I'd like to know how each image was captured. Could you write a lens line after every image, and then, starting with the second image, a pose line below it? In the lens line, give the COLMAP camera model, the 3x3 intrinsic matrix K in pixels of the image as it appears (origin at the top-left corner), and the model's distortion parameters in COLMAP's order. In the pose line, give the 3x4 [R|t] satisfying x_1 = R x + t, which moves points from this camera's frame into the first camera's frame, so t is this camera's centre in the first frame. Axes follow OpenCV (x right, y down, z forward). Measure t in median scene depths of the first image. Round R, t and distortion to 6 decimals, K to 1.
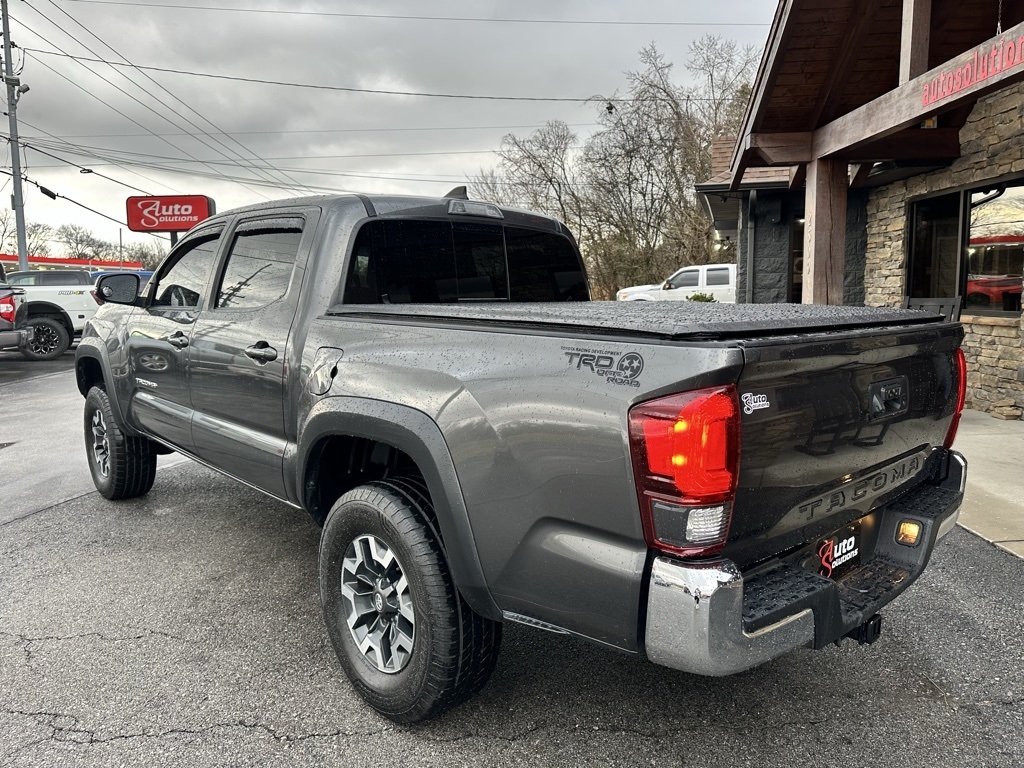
lens RADIAL K [[723.5, 0, 515.0], [0, 723.5, 380.7], [0, 0, 1]] dist [0.048567, -0.047783]
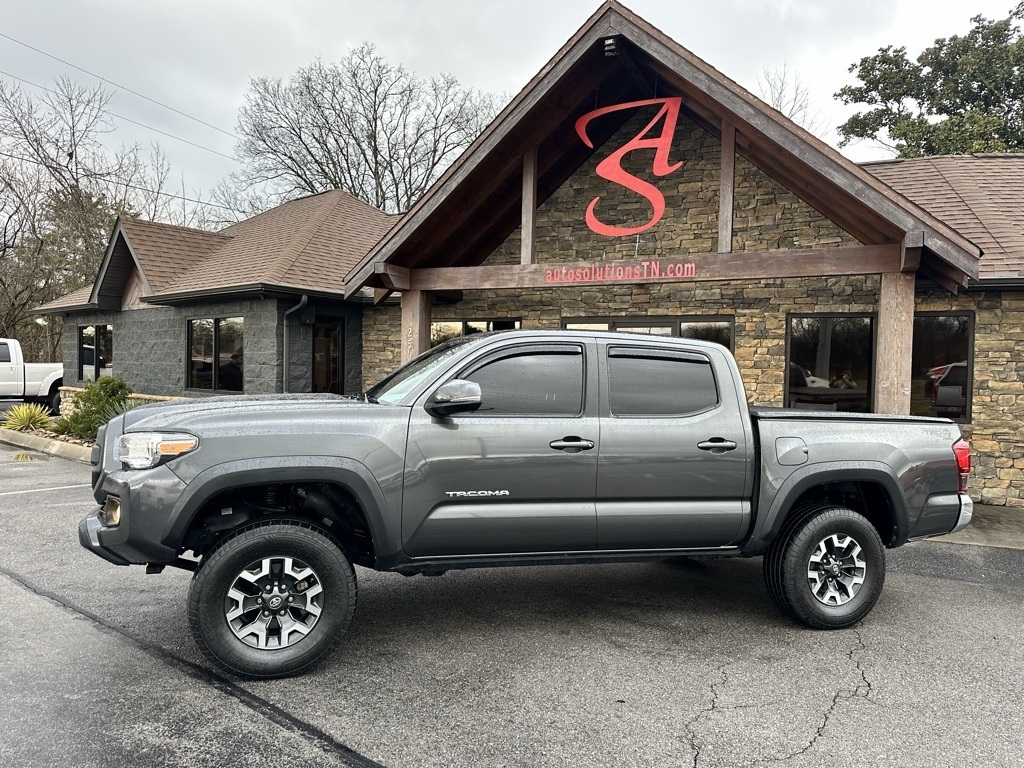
lens RADIAL K [[711.2, 0, 498.5], [0, 711.2, 383.5], [0, 0, 1]] dist [0.099656, -0.146413]
pose [[0.433839, 0.007554, 0.900959, -0.367000], [0.082269, 0.995455, -0.047961, -0.025801], [-0.897226, 0.094928, 0.431246, 0.151157]]
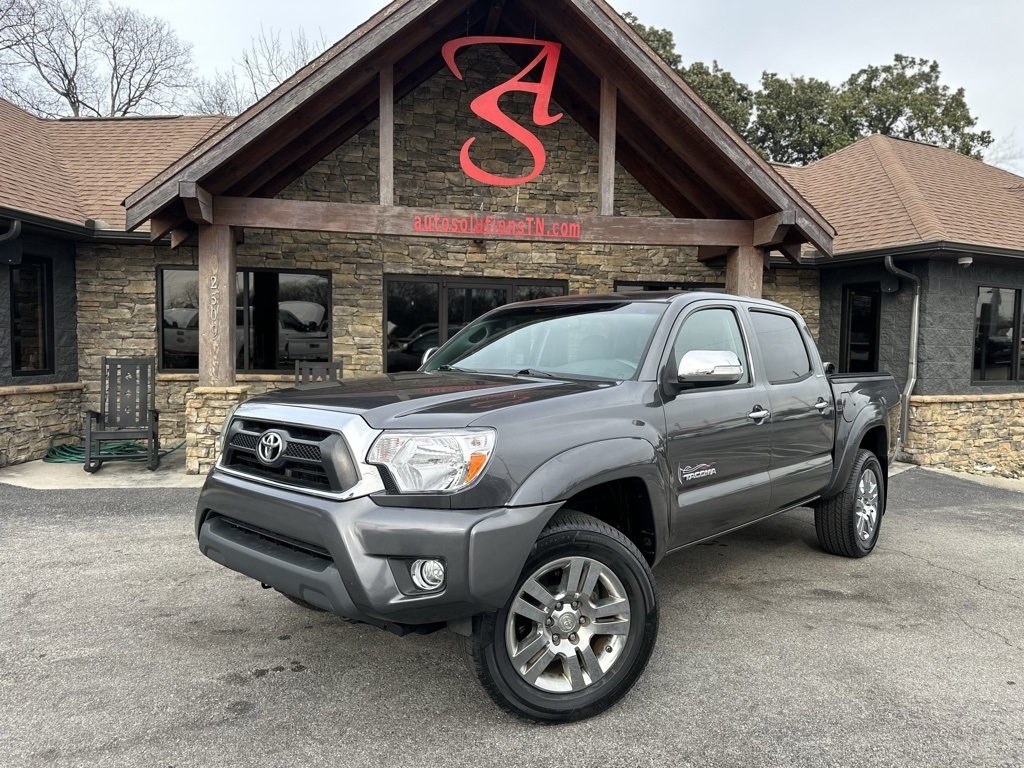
lens RADIAL K [[727.0, 0, 506.1], [0, 727.0, 383.6], [0, 0, 1]] dist [0.034219, -0.037454]
pose [[-0.146971, -0.038477, 0.988392, -0.333023], [0.105154, 0.992973, 0.054291, -0.049863], [-0.983536, 0.111912, -0.141892, 0.394687]]
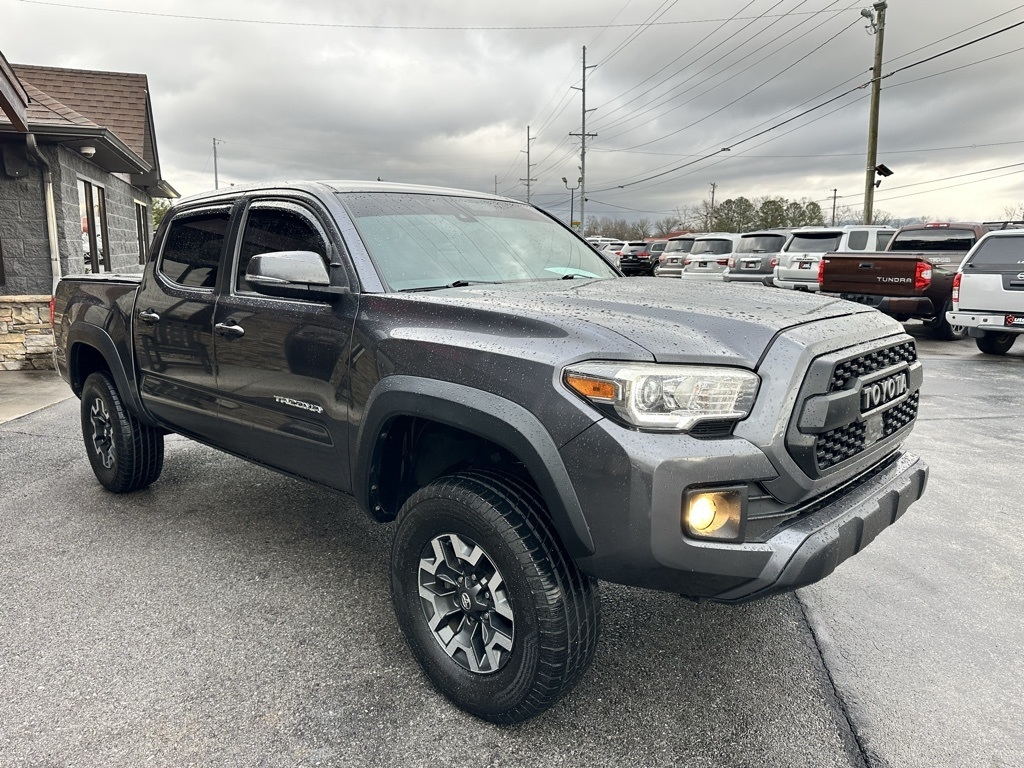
lens RADIAL K [[723.9, 0, 513.3], [0, 723.9, 383.0], [0, 0, 1]] dist [0.037874, -0.042009]
pose [[-0.997501, 0.015538, -0.068916, -0.086242], [-0.005691, 0.954668, 0.297619, -0.075504], [0.070416, 0.297268, -0.952194, 0.552750]]
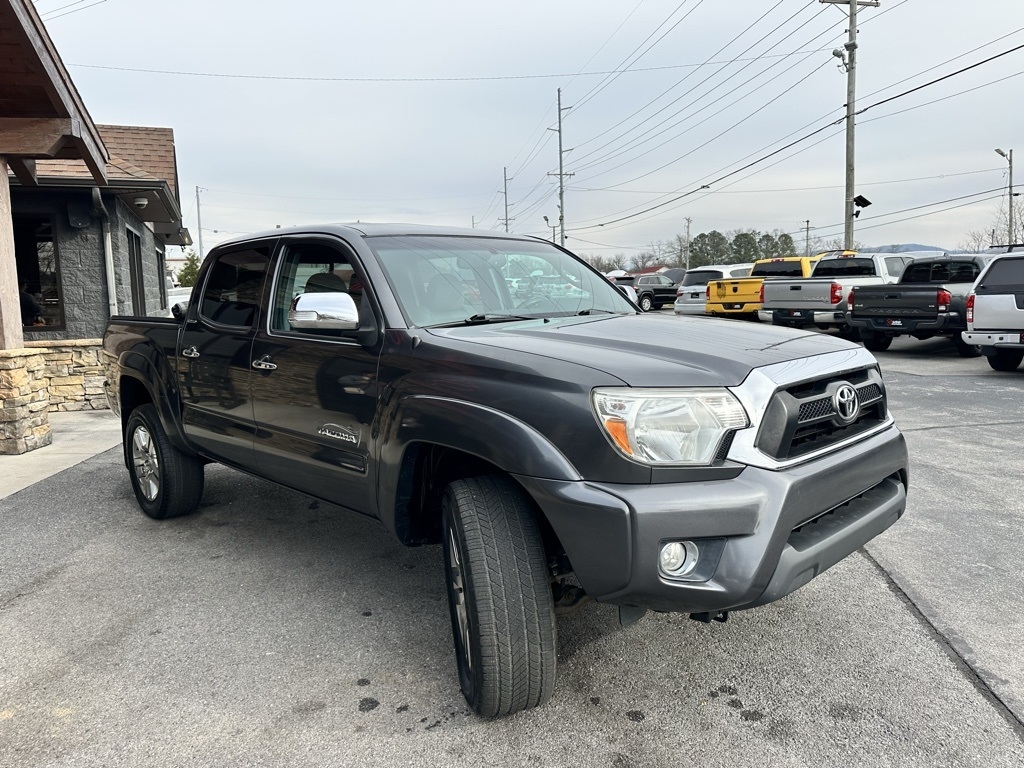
lens RADIAL K [[727.7, 0, 502.9], [0, 727.7, 390.5], [0, 0, 1]] dist [0.047280, -0.053345]
pose [[-0.995126, 0.042400, -0.089030, -0.034756], [0.018204, 0.966312, 0.256731, -0.076907], [0.096916, 0.253859, -0.962374, 0.587159]]
